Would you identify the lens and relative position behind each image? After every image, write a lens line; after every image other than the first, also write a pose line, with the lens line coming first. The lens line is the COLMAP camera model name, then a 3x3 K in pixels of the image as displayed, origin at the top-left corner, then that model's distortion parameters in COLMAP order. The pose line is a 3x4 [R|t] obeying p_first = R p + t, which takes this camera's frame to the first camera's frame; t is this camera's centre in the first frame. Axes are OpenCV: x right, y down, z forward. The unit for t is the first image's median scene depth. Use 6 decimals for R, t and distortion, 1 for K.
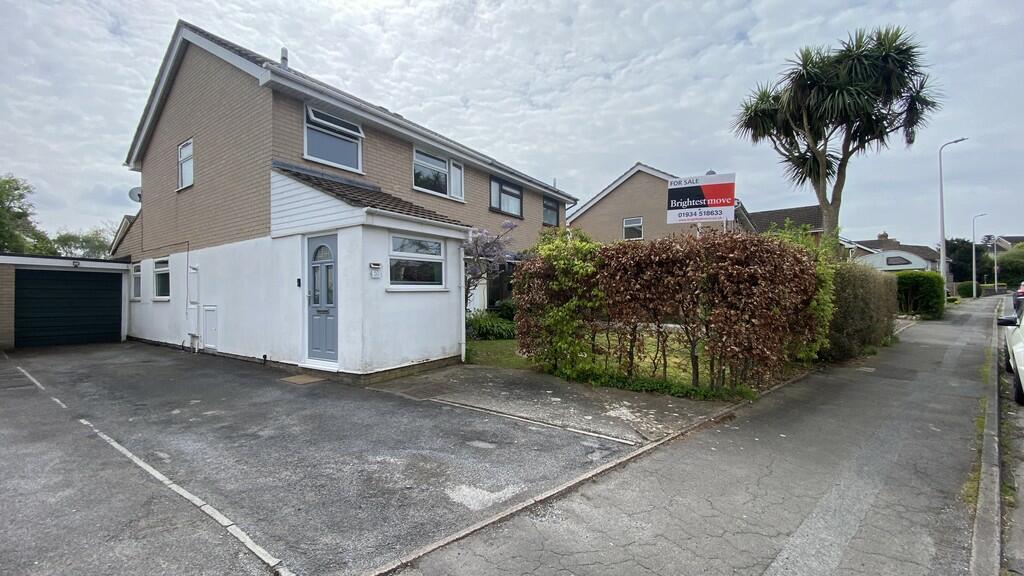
lens RADIAL K [[412.3, 0, 506.7], [0, 412.3, 289.1], [0, 0, 1]] dist [0.025854, -0.023542]
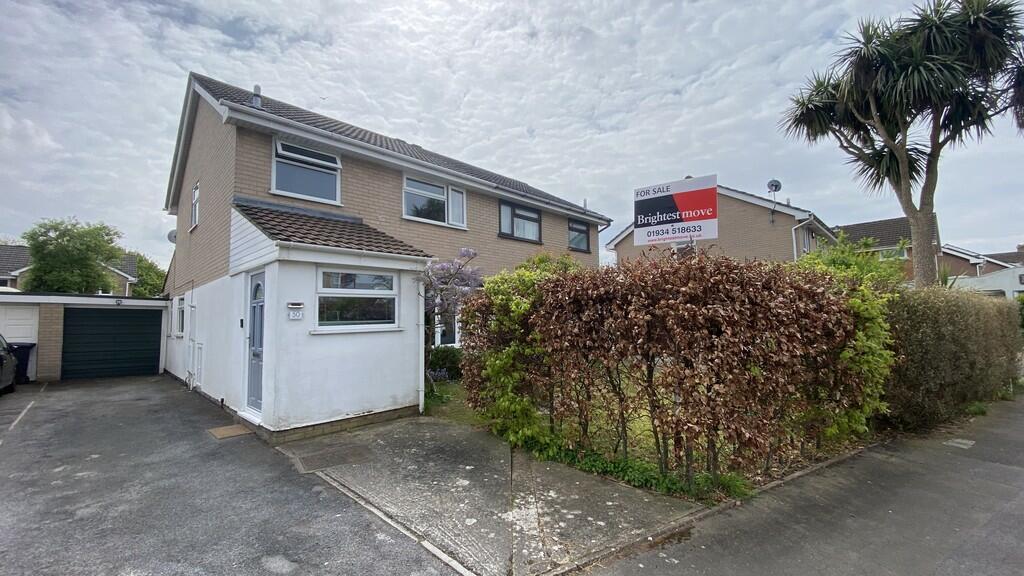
lens RADIAL K [[412.3, 0, 506.7], [0, 412.3, 289.1], [0, 0, 1]] dist [0.025854, -0.023542]
pose [[0.983837, -0.020966, -0.177836, 0.155760], [0.010006, 0.998007, -0.062305, -0.017332], [0.178787, 0.059518, 0.982086, 0.111925]]
